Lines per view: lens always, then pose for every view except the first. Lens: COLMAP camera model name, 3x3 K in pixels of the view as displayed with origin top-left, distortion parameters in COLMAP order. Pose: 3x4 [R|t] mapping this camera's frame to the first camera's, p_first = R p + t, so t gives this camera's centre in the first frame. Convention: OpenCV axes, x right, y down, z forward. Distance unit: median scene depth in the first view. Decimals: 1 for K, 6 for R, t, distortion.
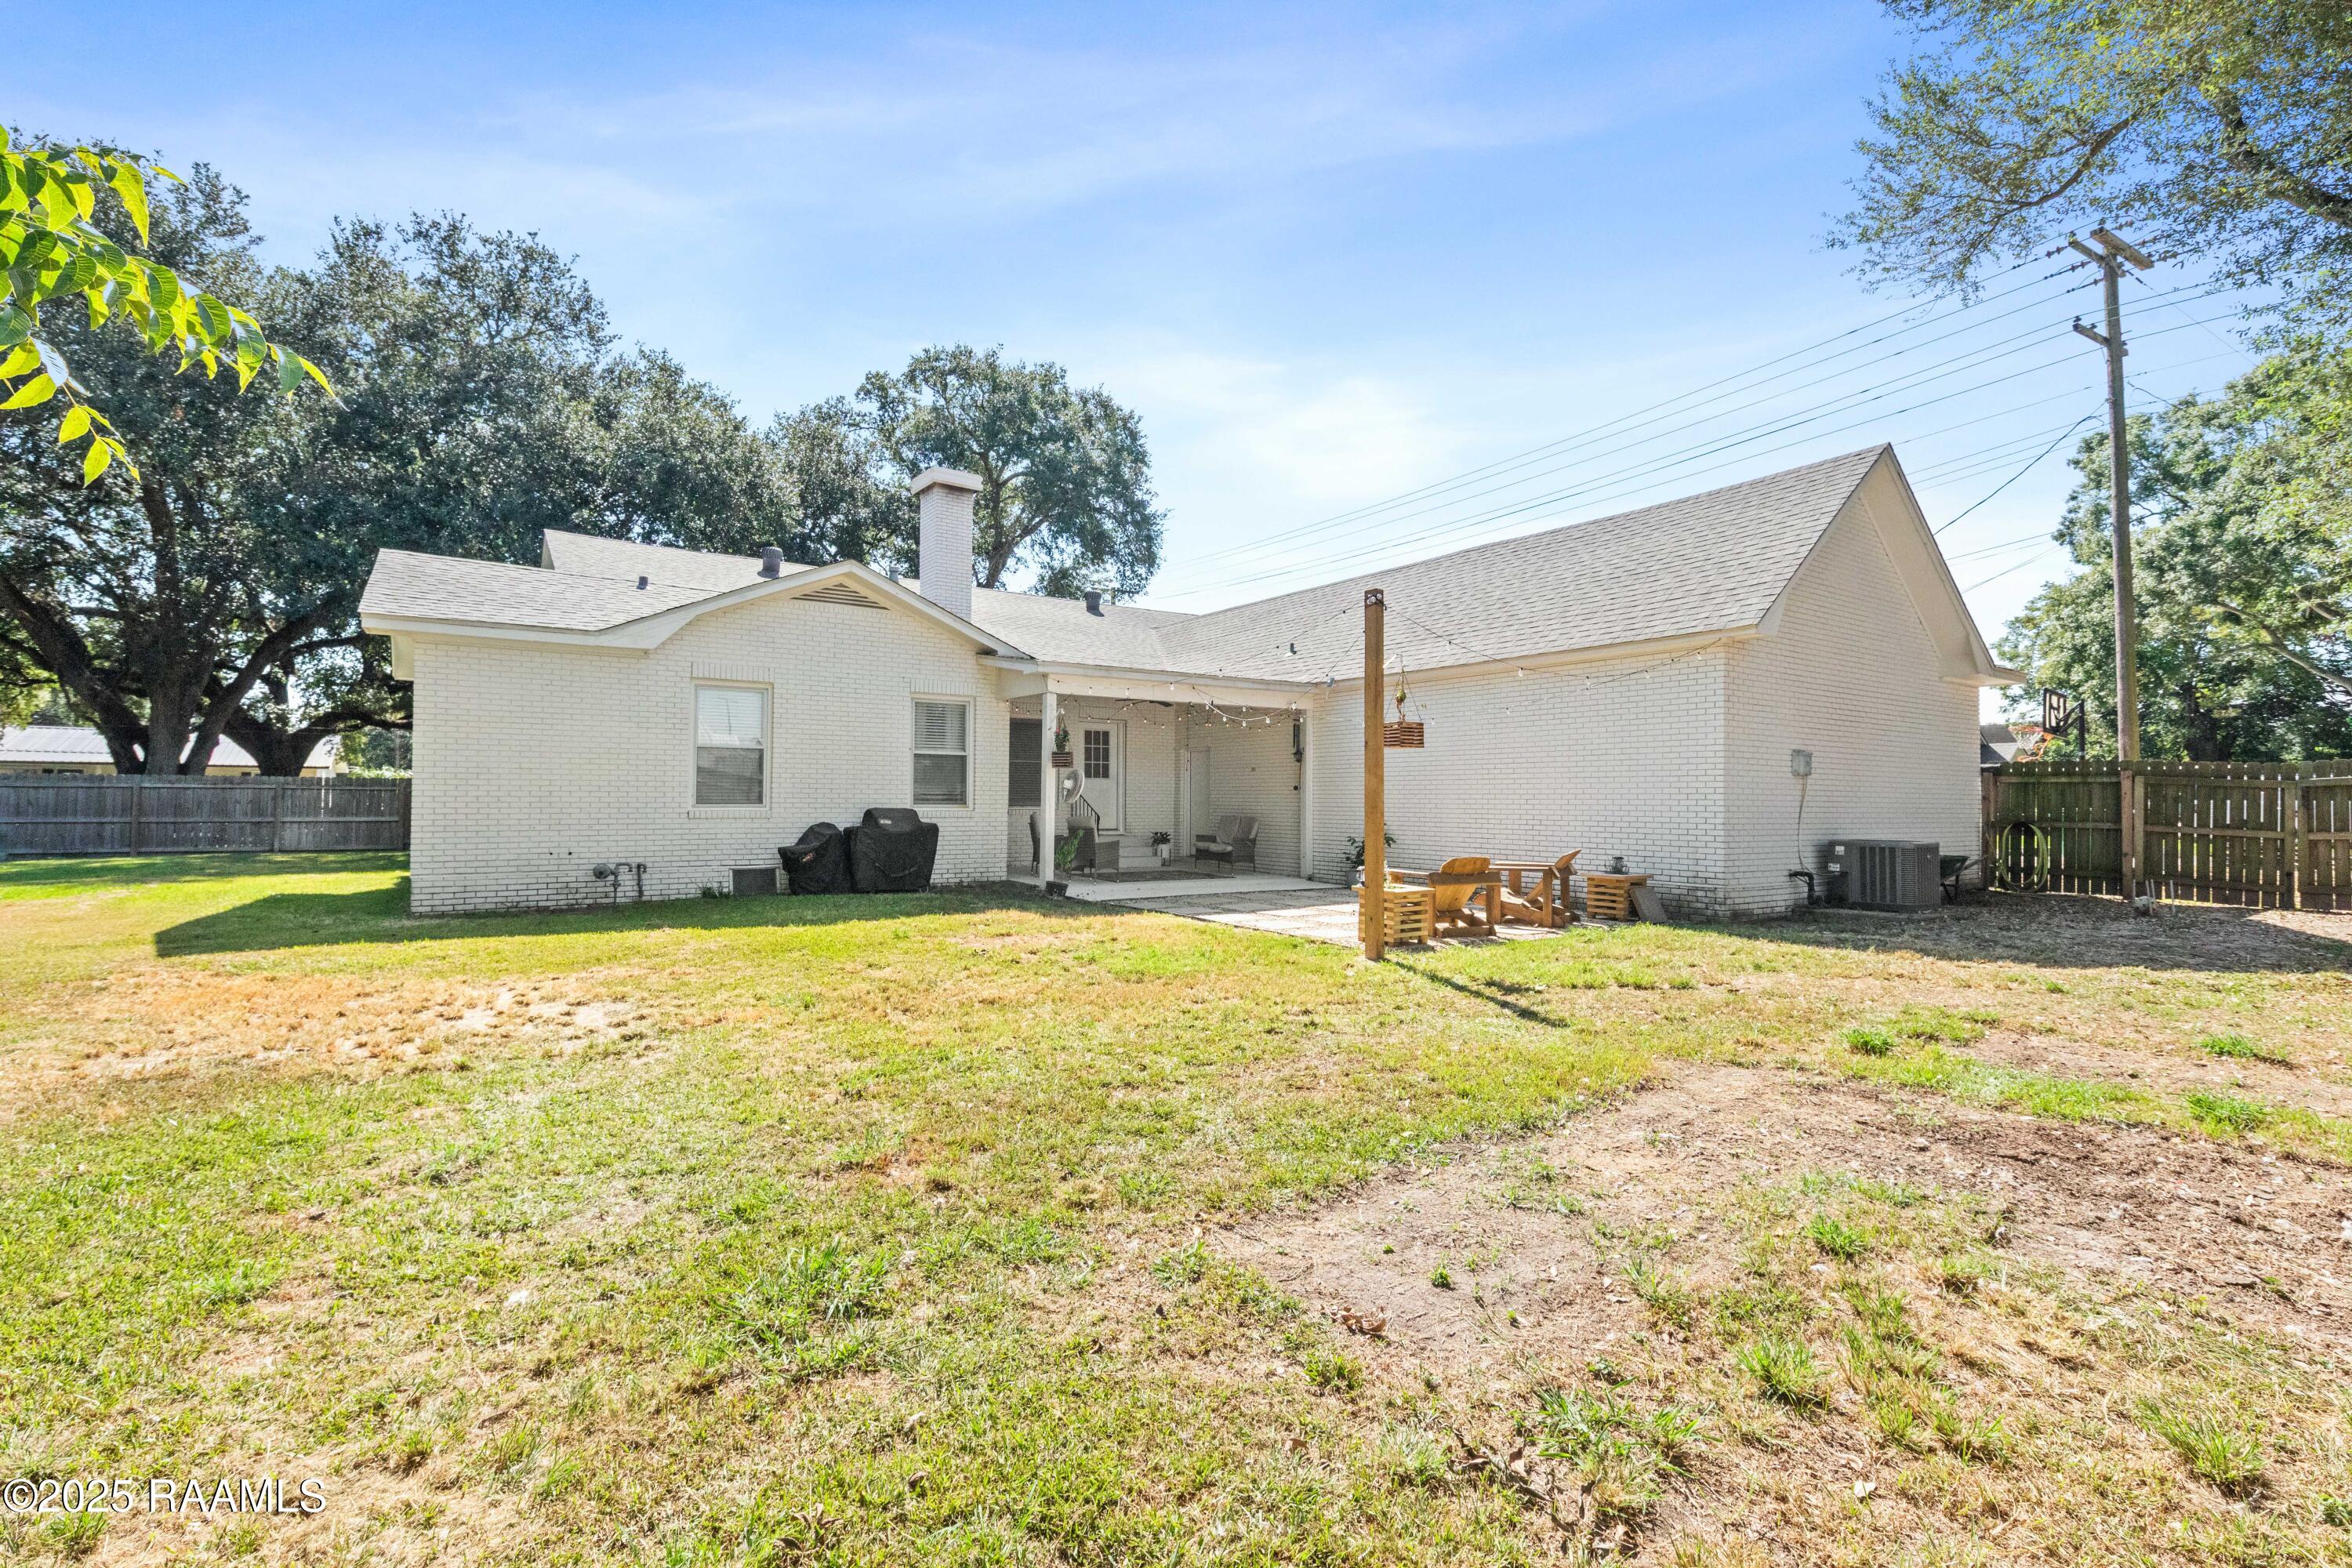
lens RADIAL K [[1054.7, 0, 1170.1], [0, 1054.7, 778.8], [0, 0, 1]] dist [0.006428, -0.001426]
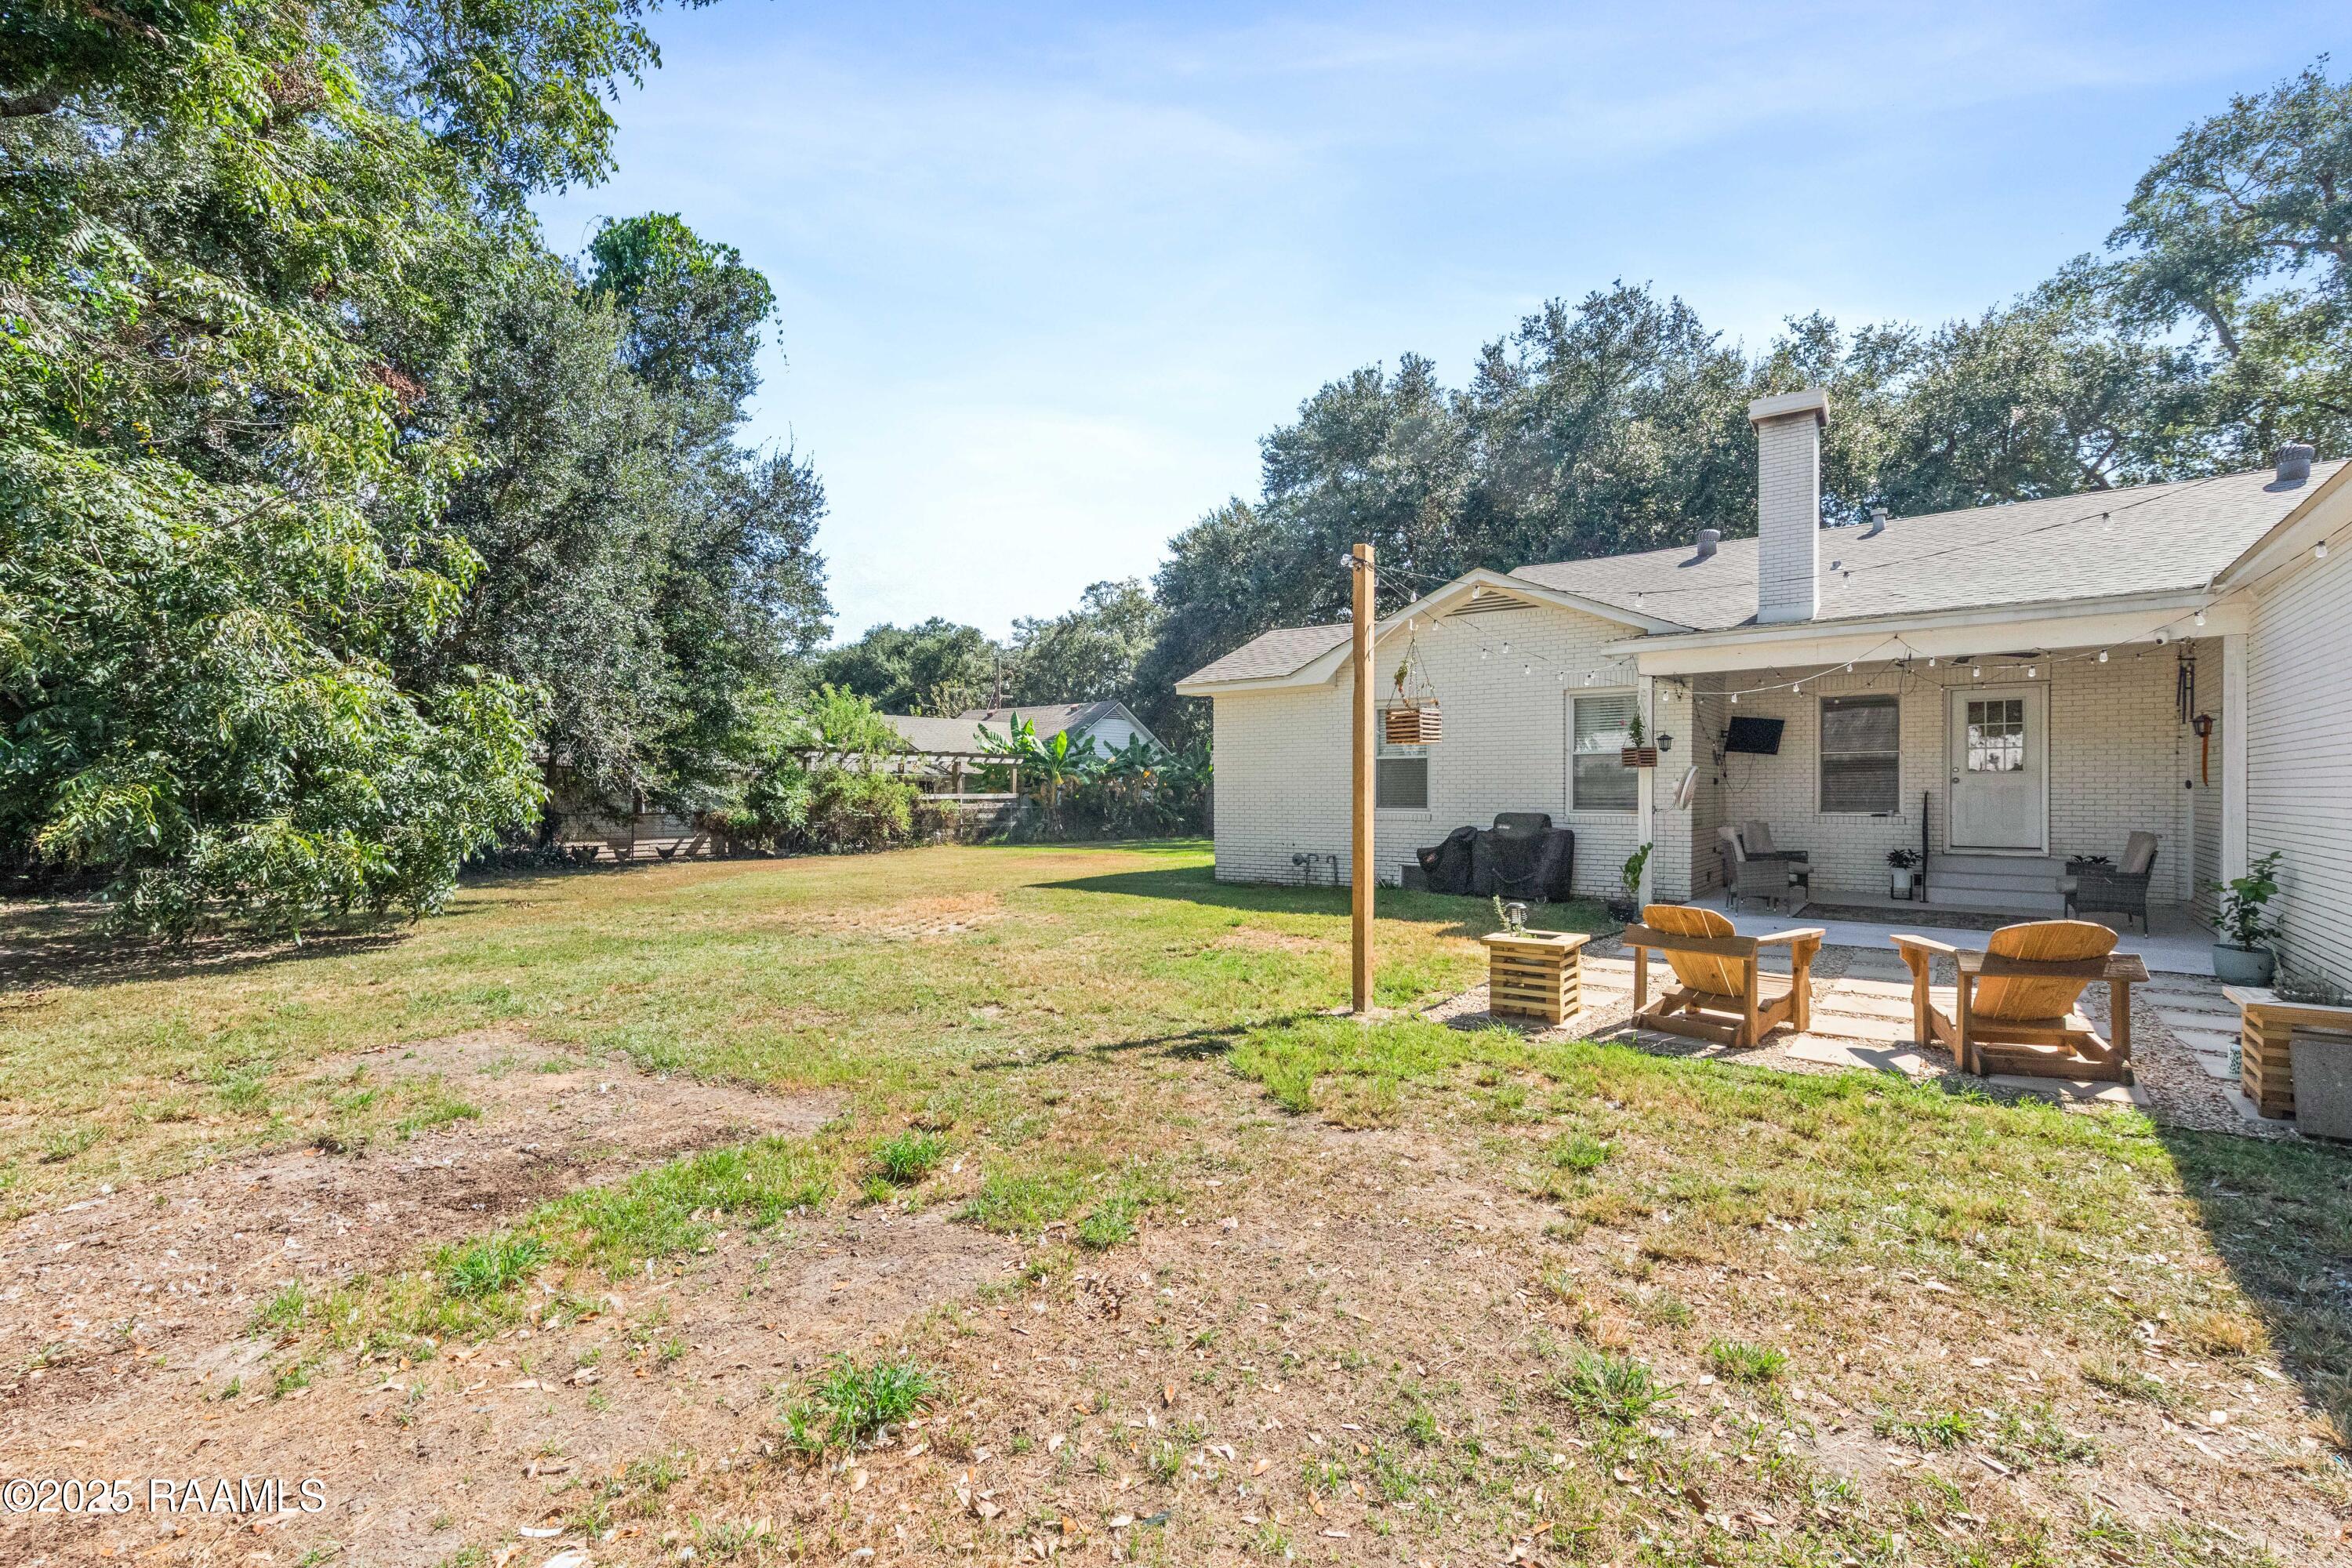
lens RADIAL K [[1054.7, 0, 1131.2], [0, 1054.7, 787.9], [0, 0, 1]] dist [0.006428, -0.001426]
pose [[0.290734, -0.011220, -0.956738, 0.313165], [0.022131, 0.999743, -0.004999, 0.001041], [0.956548, -0.019721, 0.290908, 0.210852]]
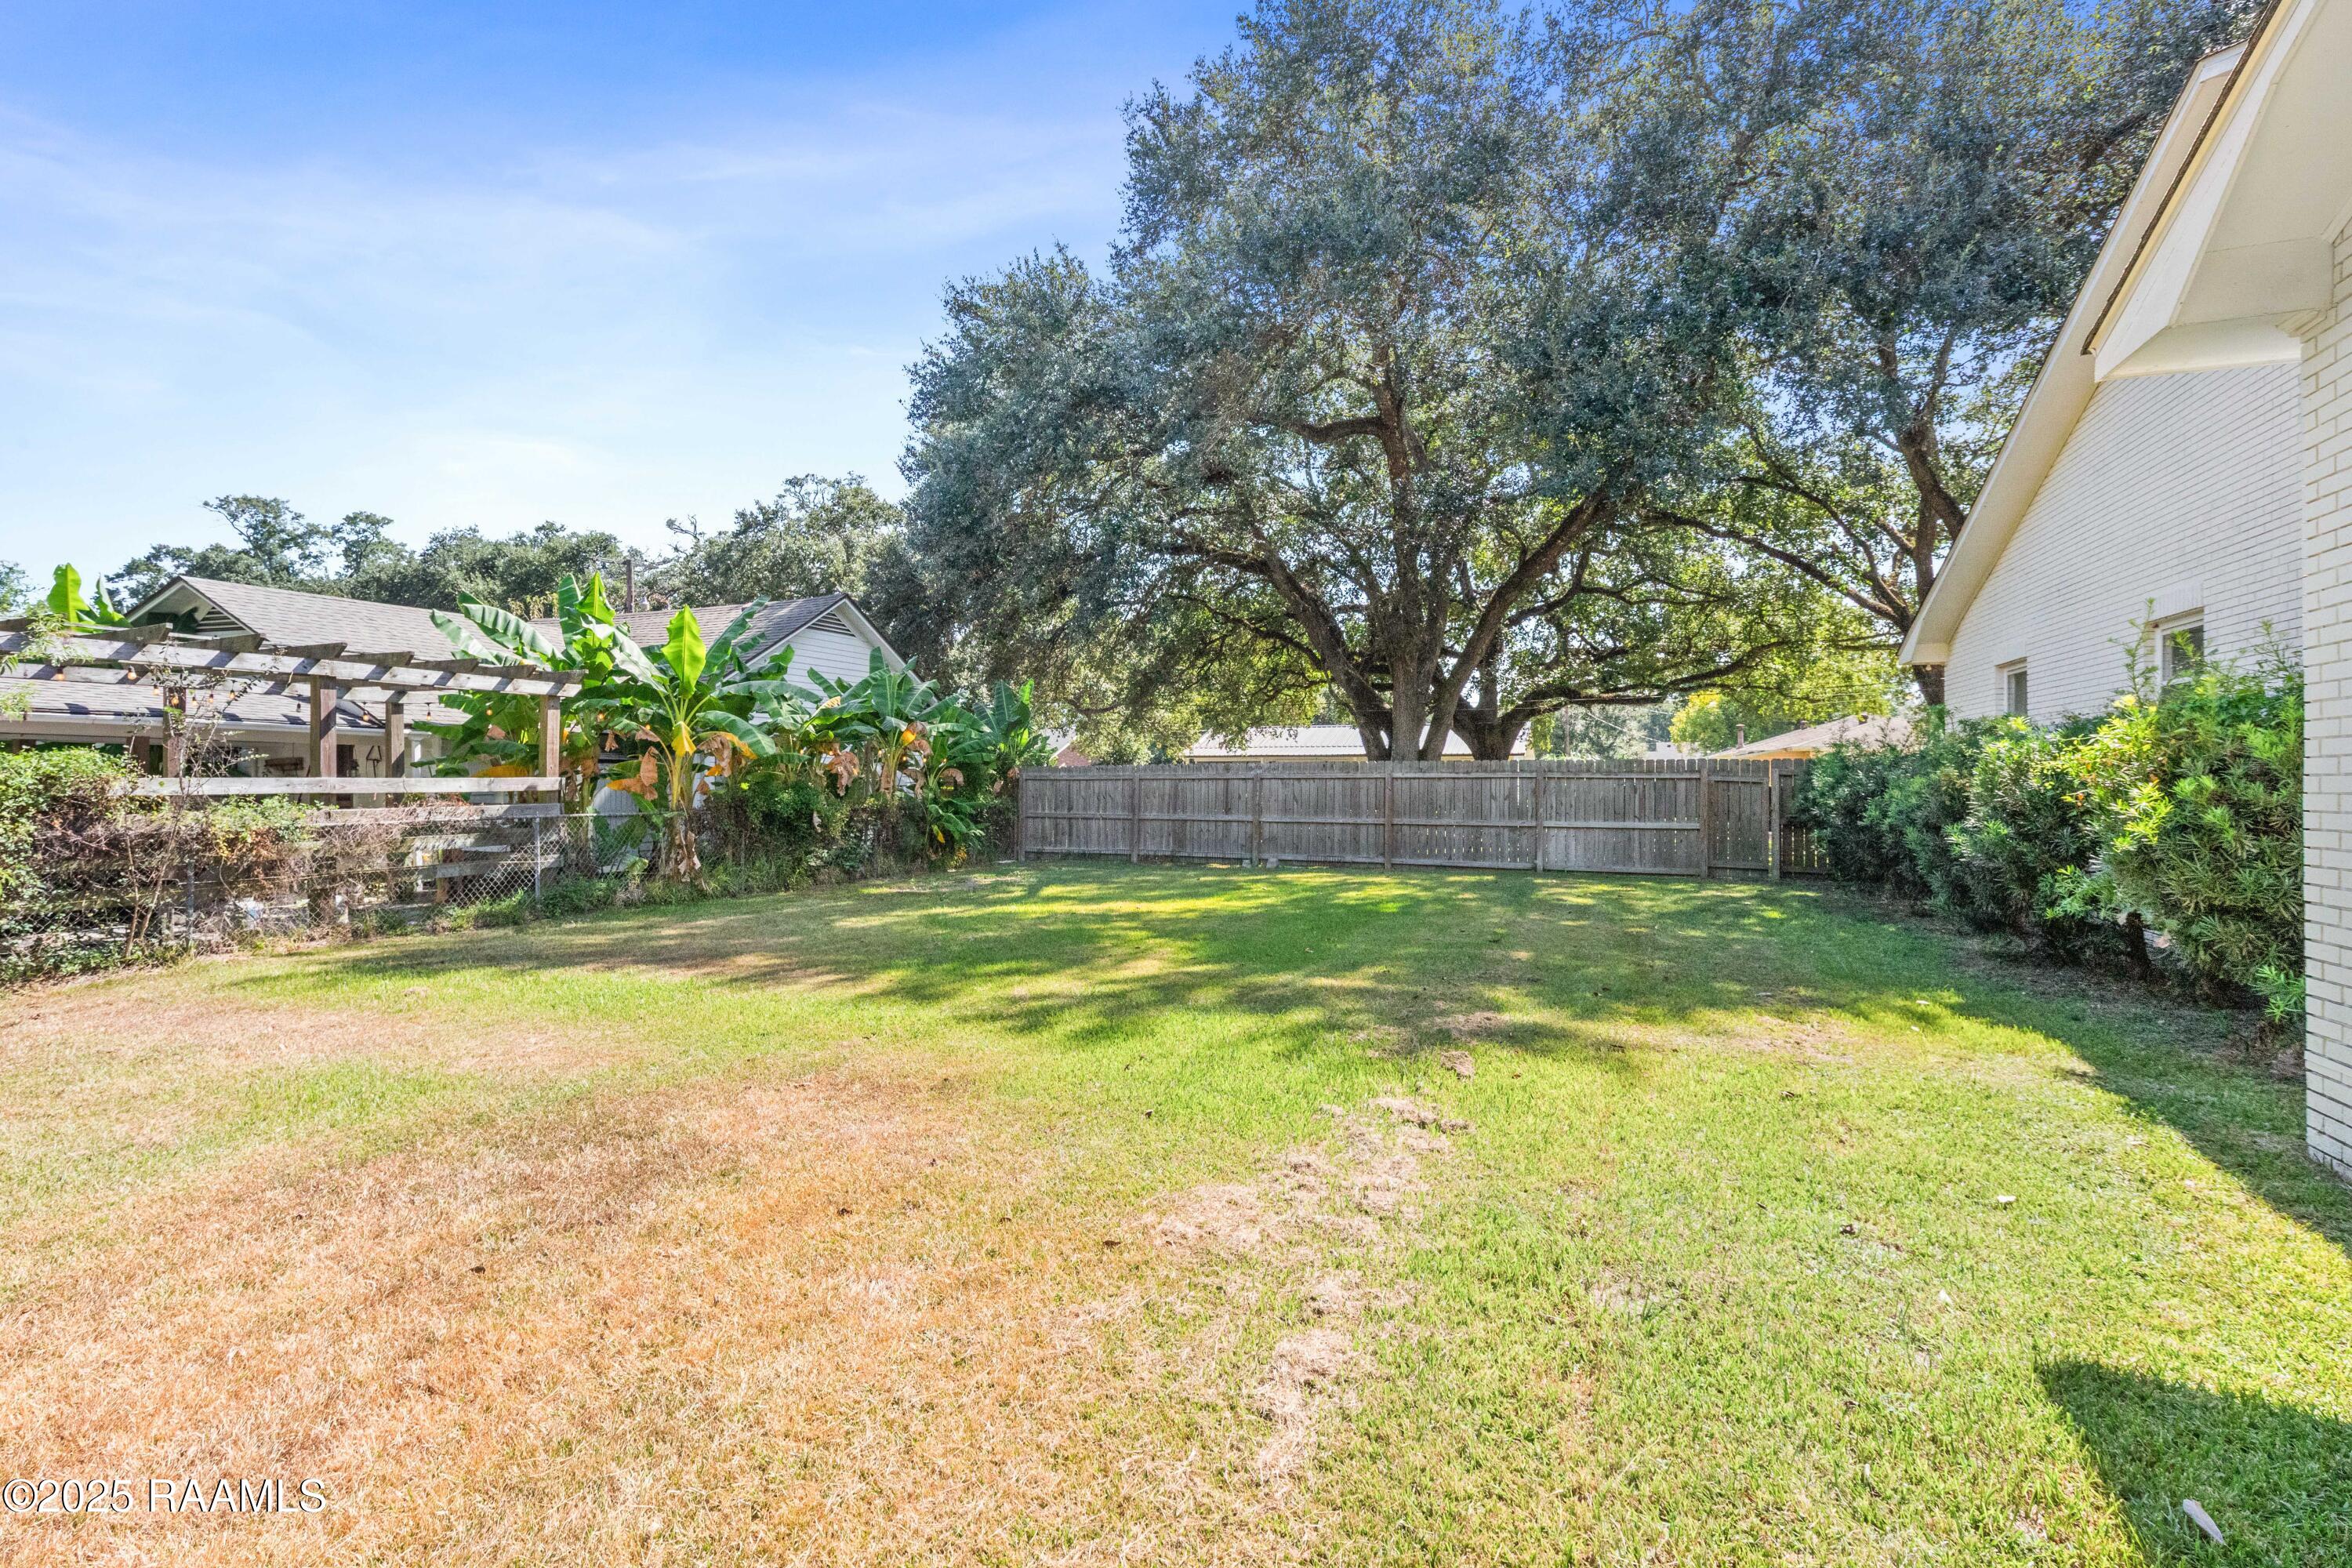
lens RADIAL K [[1054.7, 0, 1162.6], [0, 1054.7, 759.0], [0, 0, 1]] dist [0.006428, -0.001426]
pose [[0.560467, -0.021140, -0.827907, -0.402901], [0.017523, 0.999753, -0.013665, 0.001084], [0.827991, -0.006849, 0.560699, 0.405593]]
